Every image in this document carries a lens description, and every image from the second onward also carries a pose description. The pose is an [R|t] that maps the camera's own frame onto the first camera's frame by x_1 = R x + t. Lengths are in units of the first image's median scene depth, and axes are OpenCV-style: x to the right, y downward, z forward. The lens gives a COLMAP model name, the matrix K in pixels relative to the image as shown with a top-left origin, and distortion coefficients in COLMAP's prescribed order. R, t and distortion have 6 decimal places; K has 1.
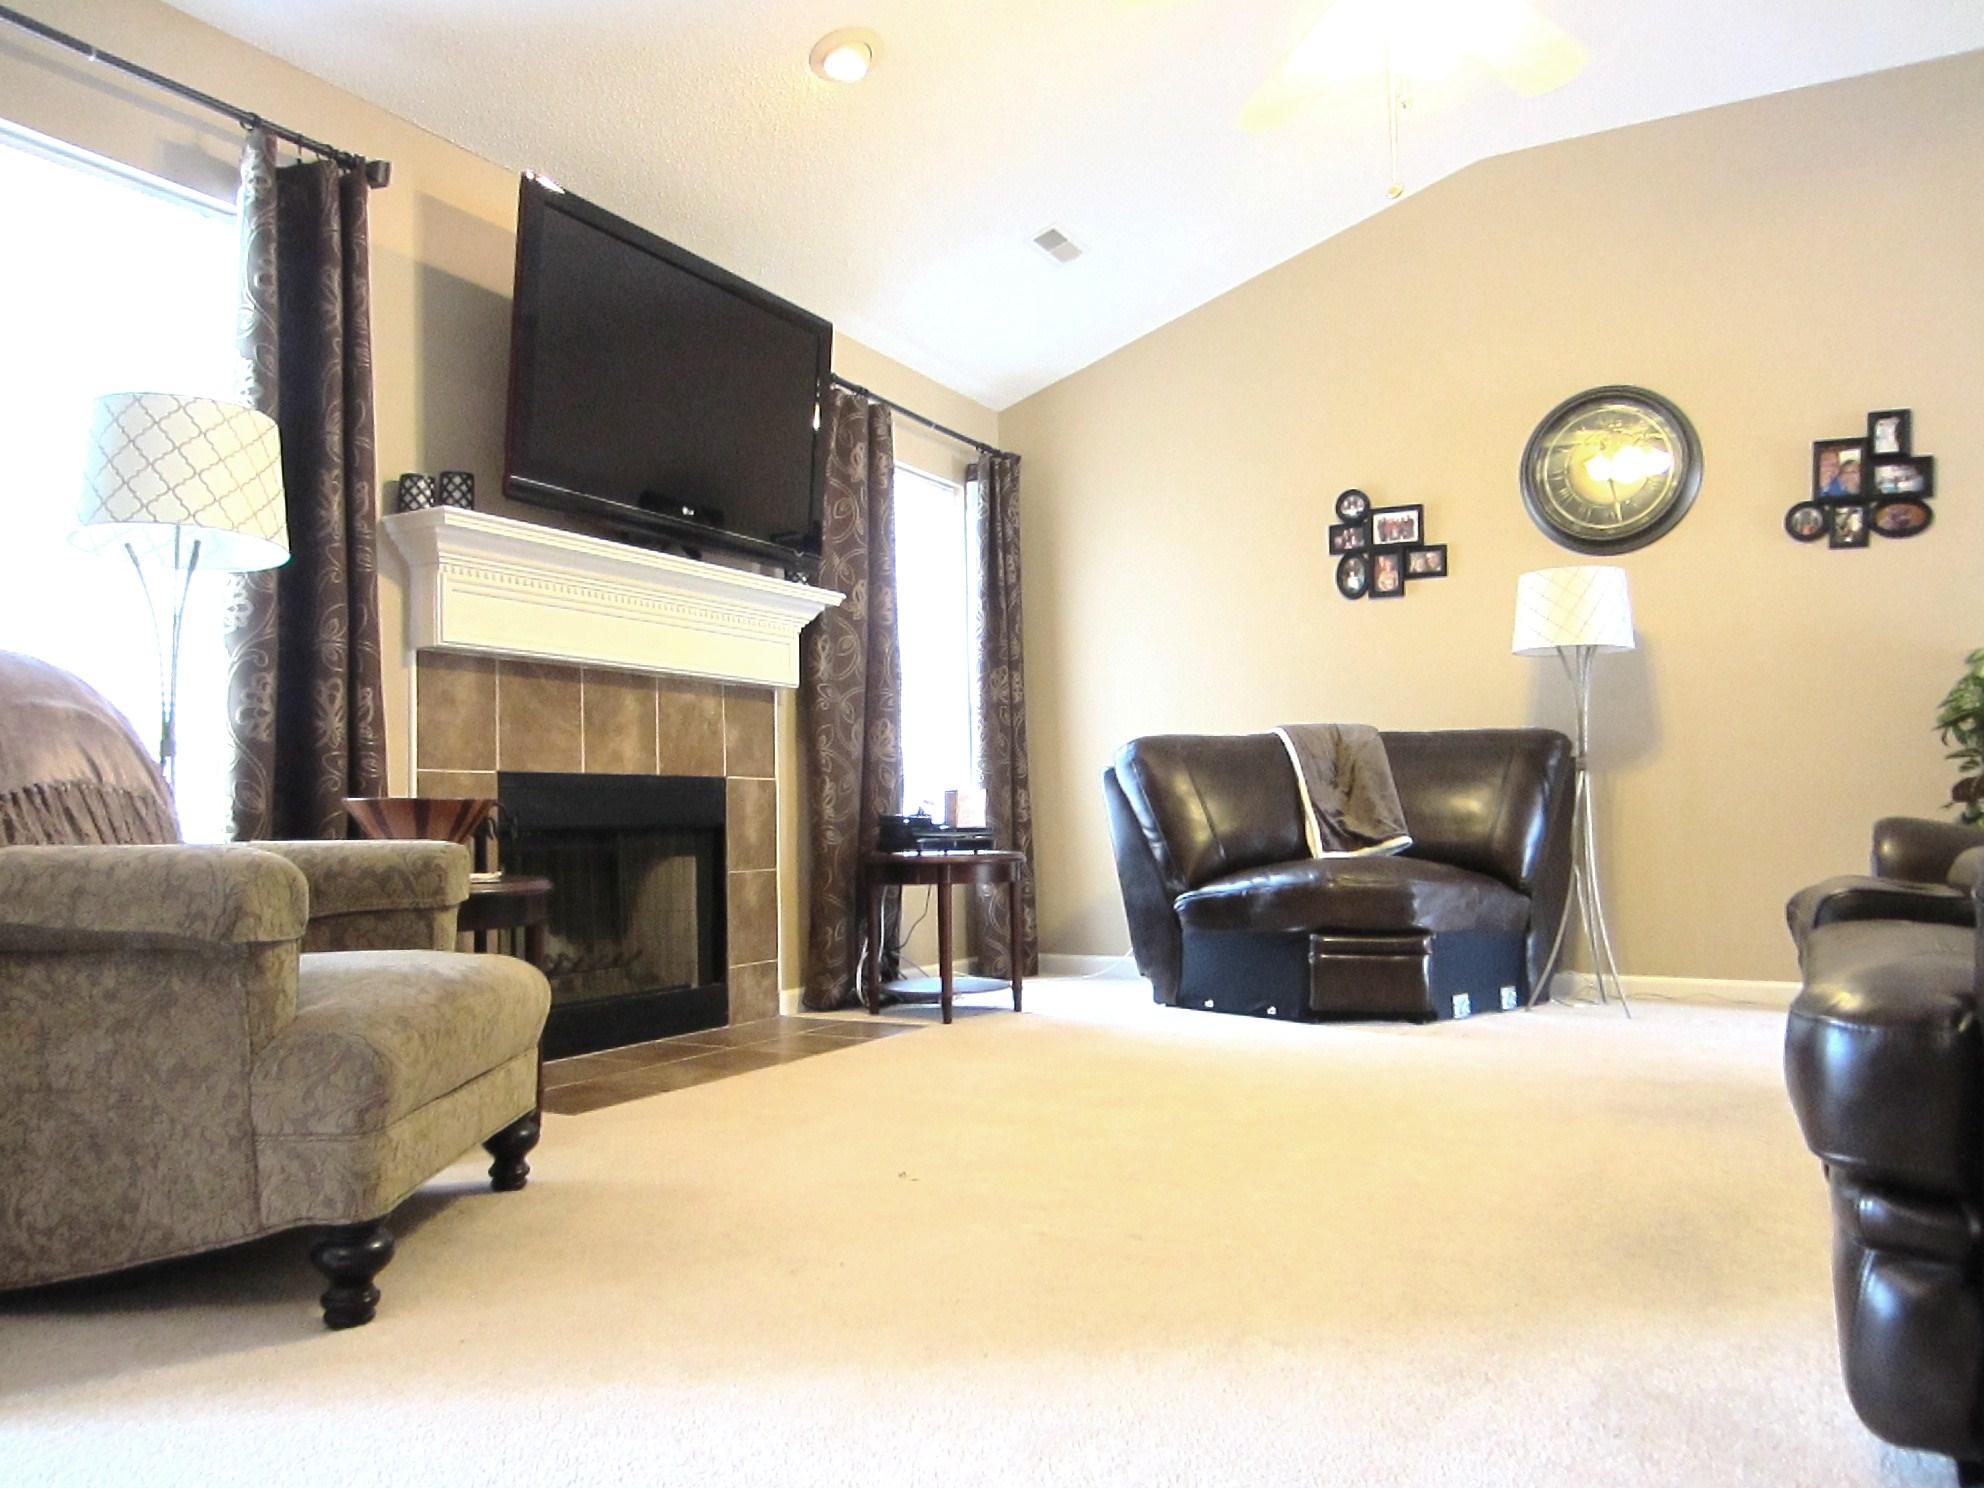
lens RADIAL K [[1411.7, 0, 988.8], [0, 1411.7, 743.6], [0, 0, 1]] dist [-0.030056, 0.008986]
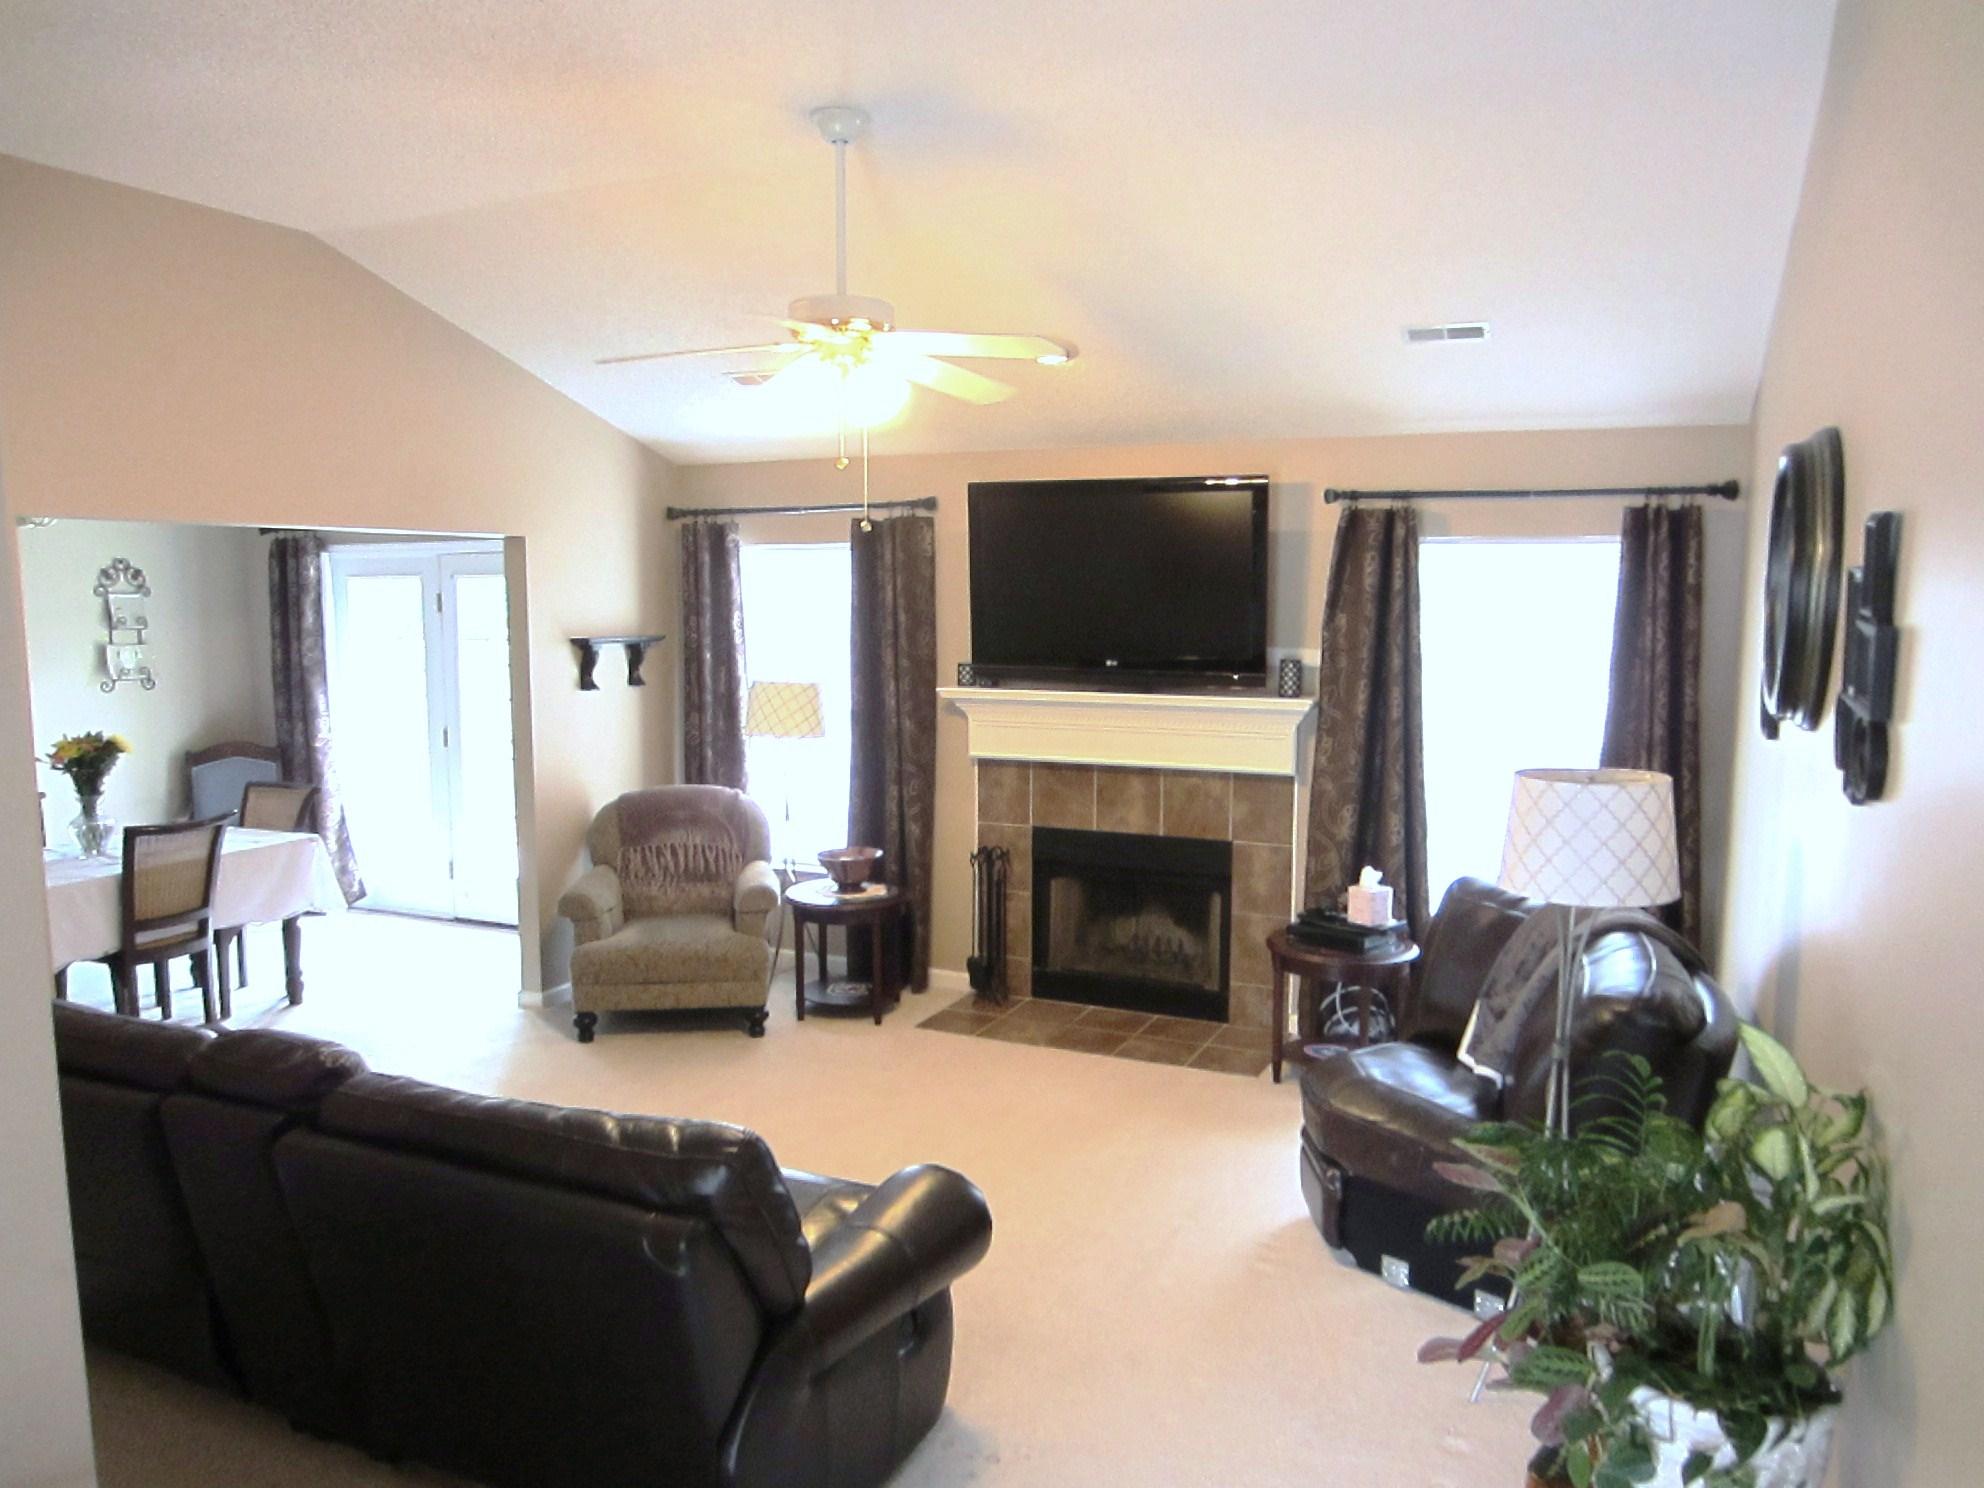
lens RADIAL K [[1411.7, 0, 1001.2], [0, 1411.7, 745.5], [0, 0, 1]] dist [-0.030056, 0.008986]
pose [[0.036332, 0.121857, -0.991882, 1.016547], [0.051178, 0.991008, 0.123624, -0.220408], [0.998028, -0.055254, 0.029769, 0.697198]]
